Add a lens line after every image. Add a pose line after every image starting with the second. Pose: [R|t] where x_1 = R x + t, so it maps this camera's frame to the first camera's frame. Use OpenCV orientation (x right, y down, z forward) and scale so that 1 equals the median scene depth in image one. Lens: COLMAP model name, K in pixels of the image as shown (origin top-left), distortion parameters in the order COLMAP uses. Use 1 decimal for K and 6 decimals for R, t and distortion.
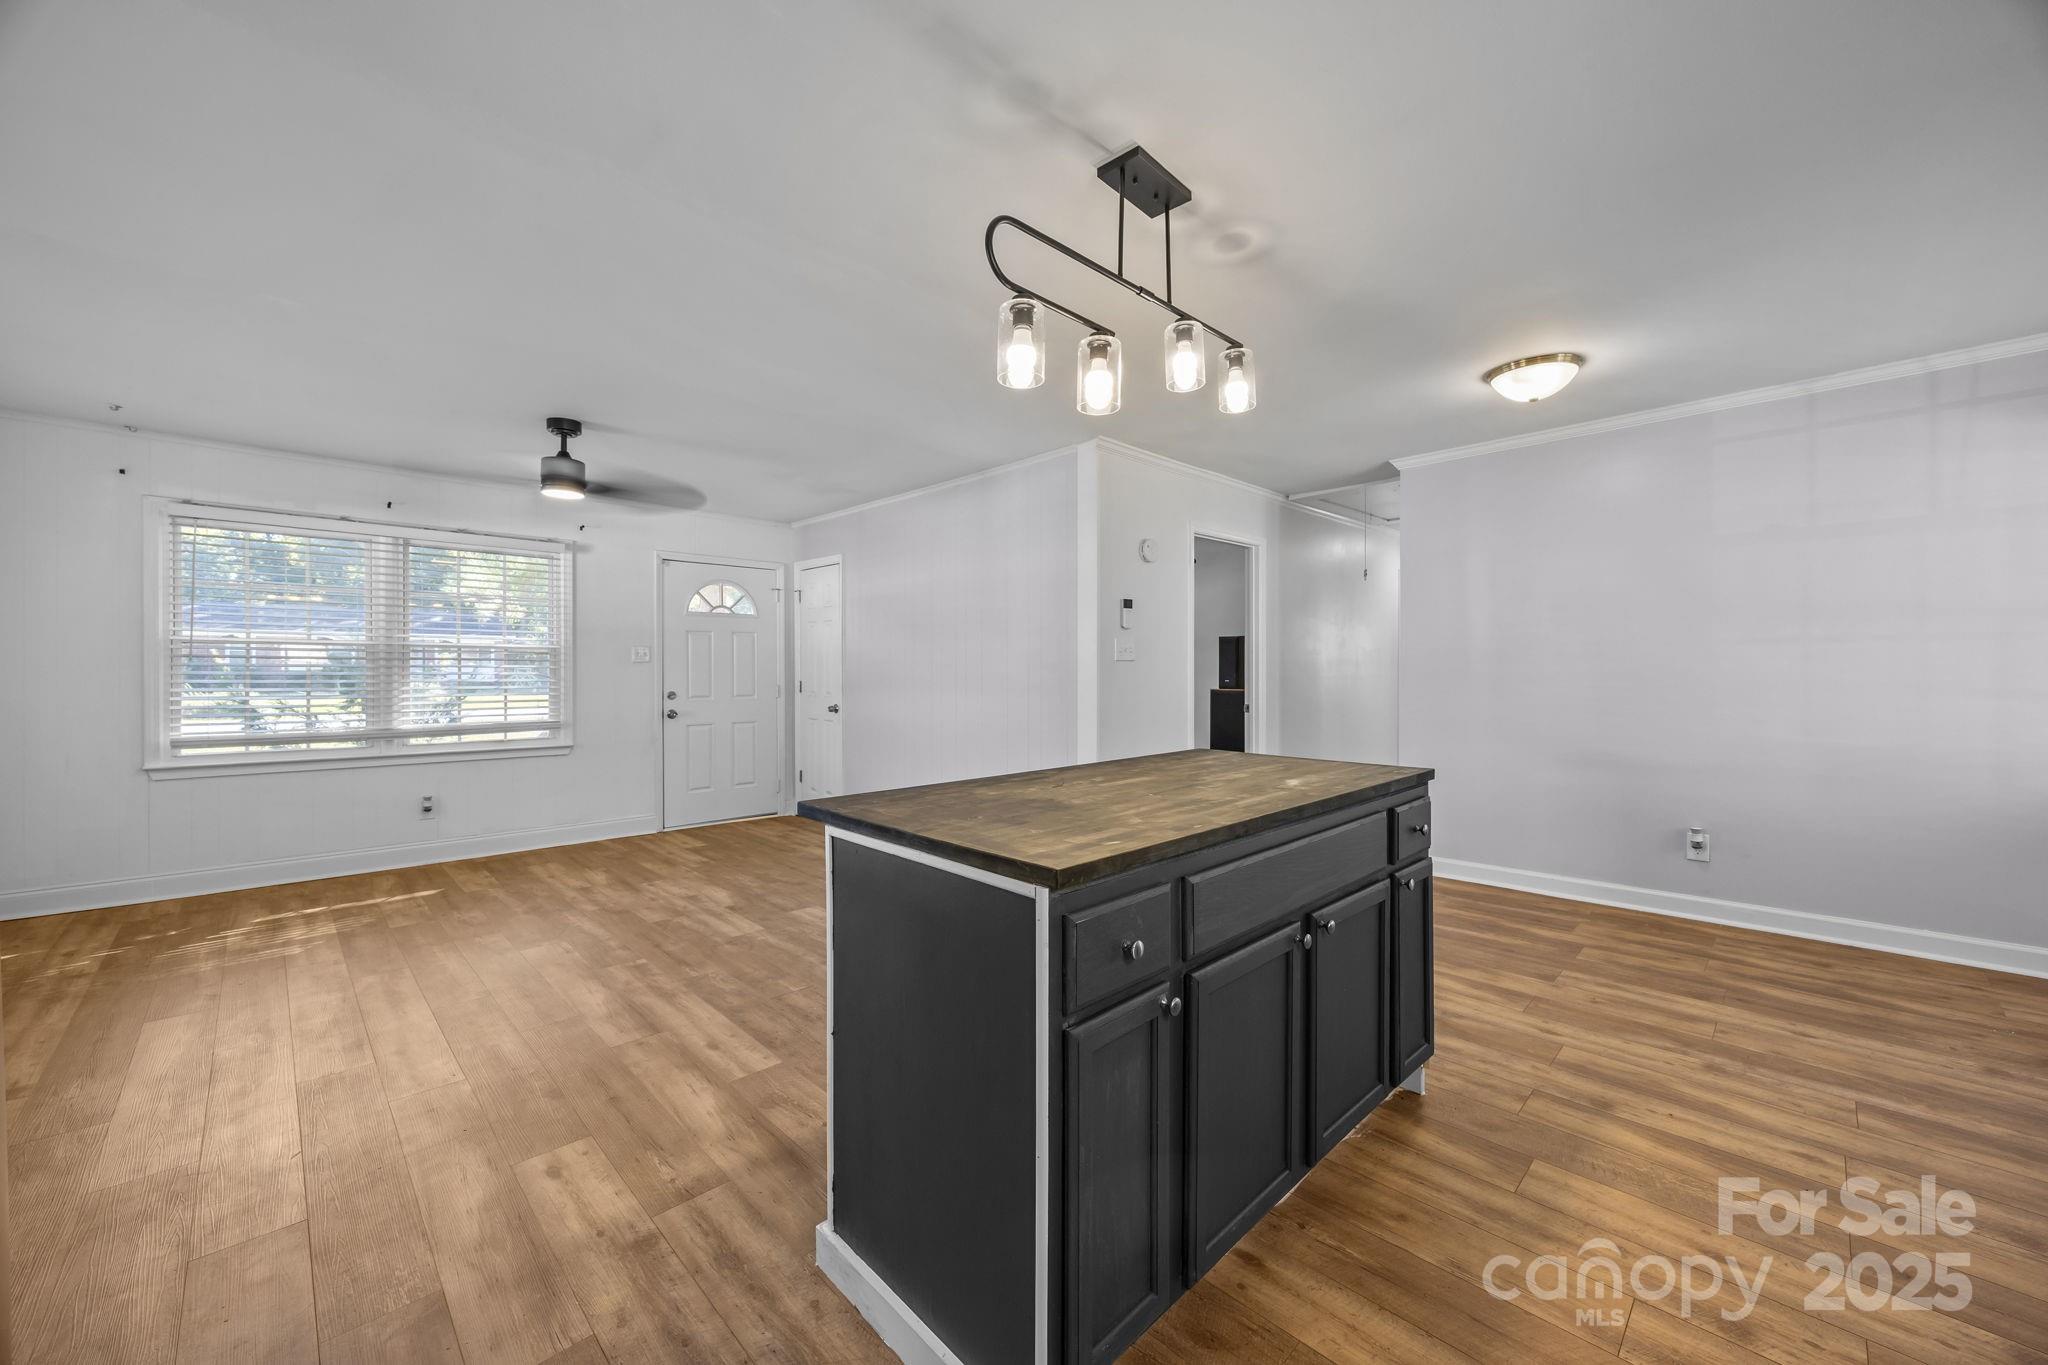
lens RADIAL K [[785.3, 0, 1024.2], [0, 785.3, 676.4], [0, 0, 1]] dist [0.000308, 0.000035]
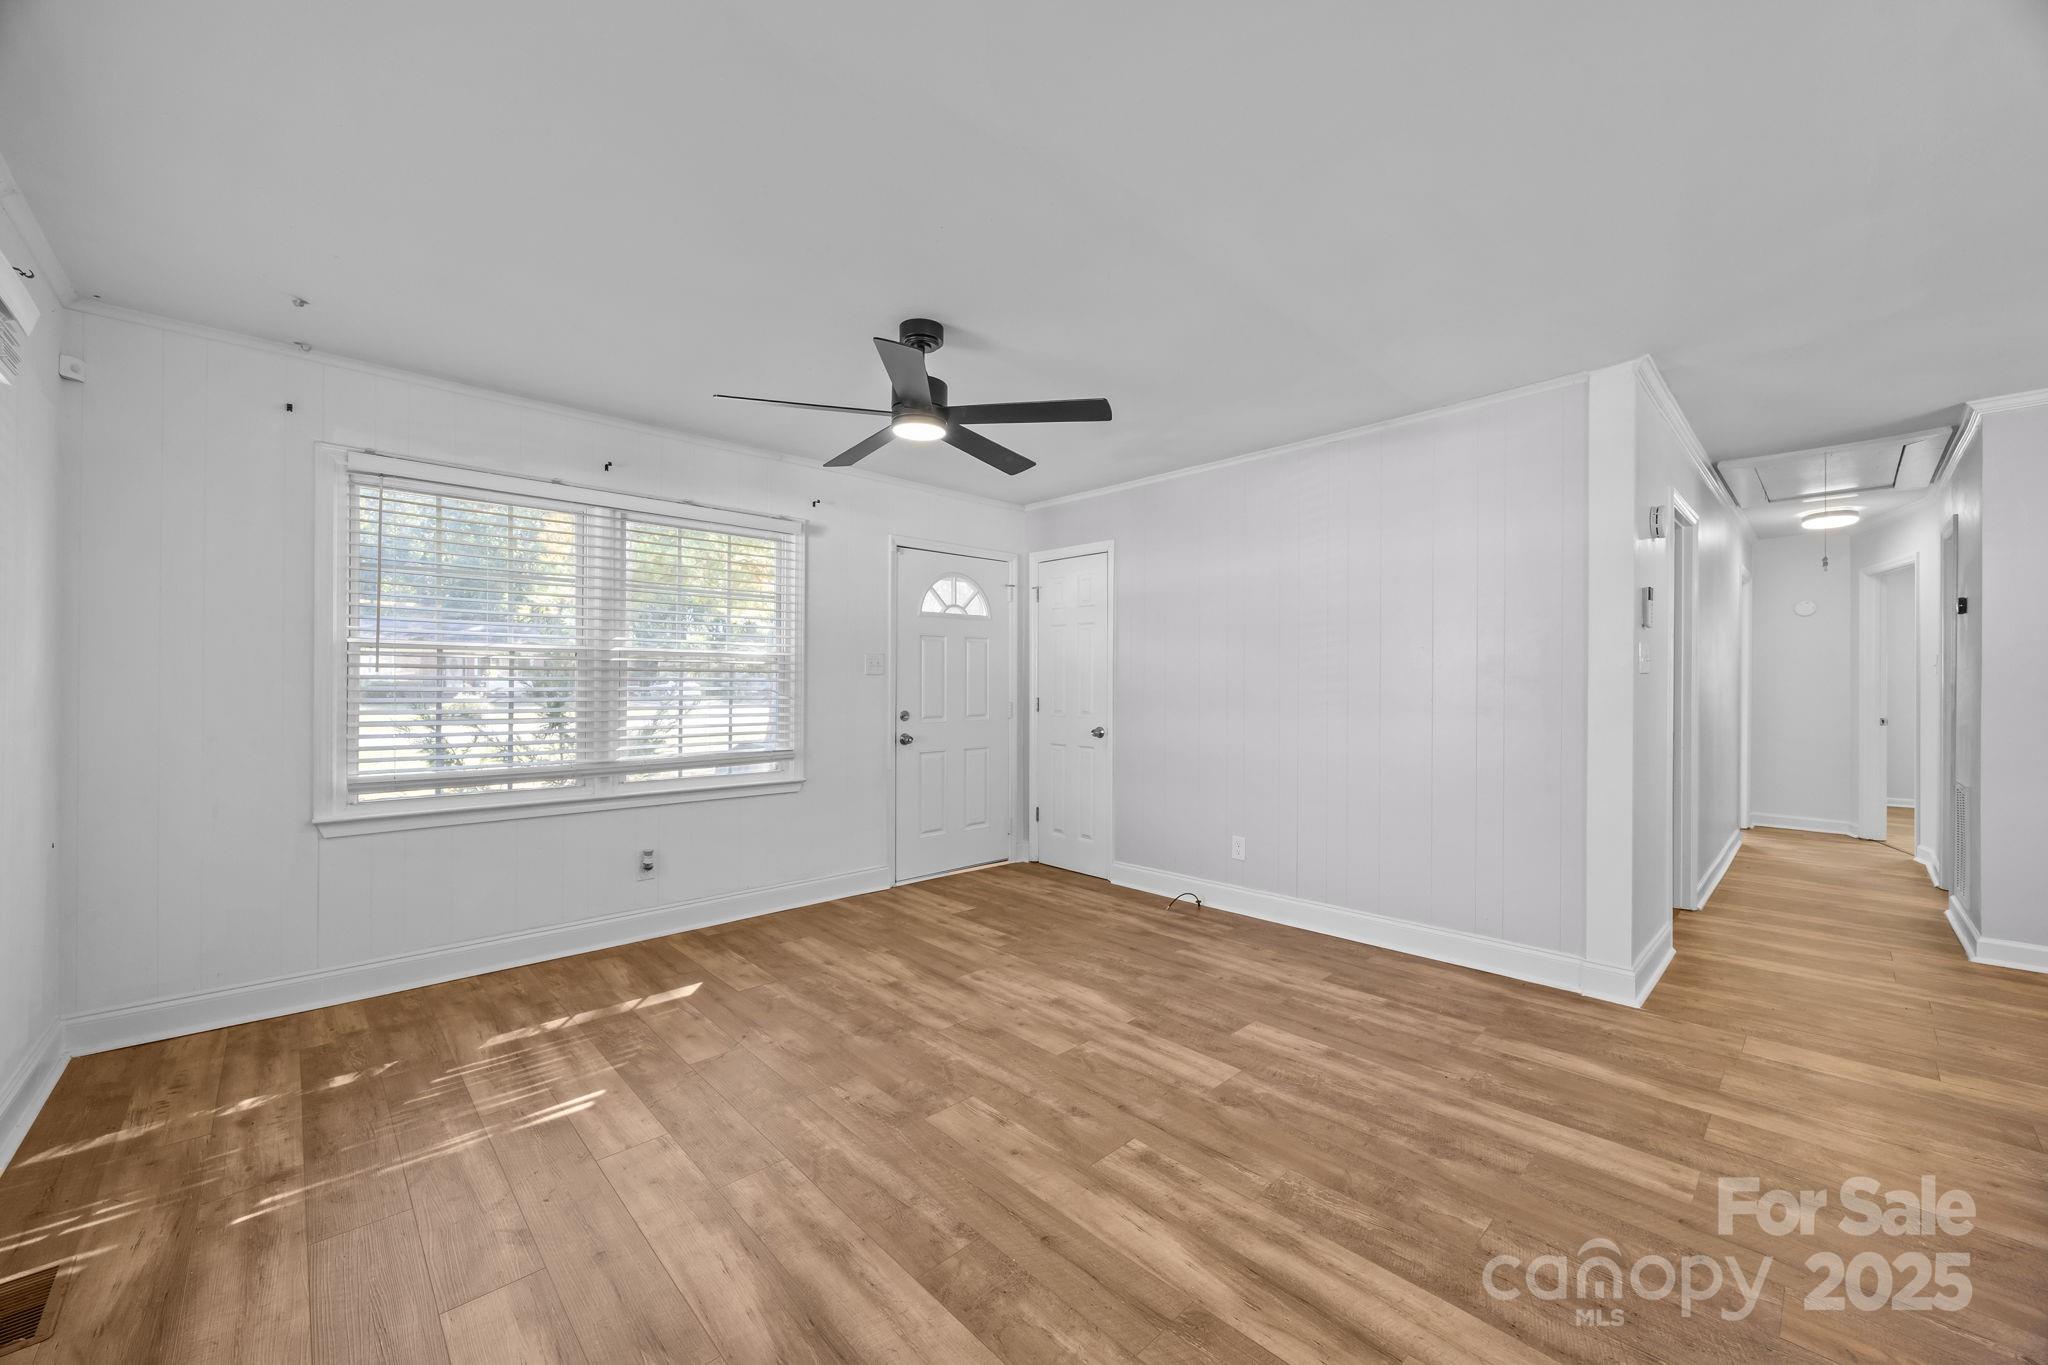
lens RADIAL K [[783.5, 0, 1021.8], [0, 783.5, 685.5], [0, 0, 1]] dist [-0.000450, 0.000032]
pose [[0.999878, 0.001318, -0.015594, -0.438386], [-0.001391, 0.999988, -0.004691, -0.004342], [0.015587, 0.004712, 0.999867, 0.279306]]
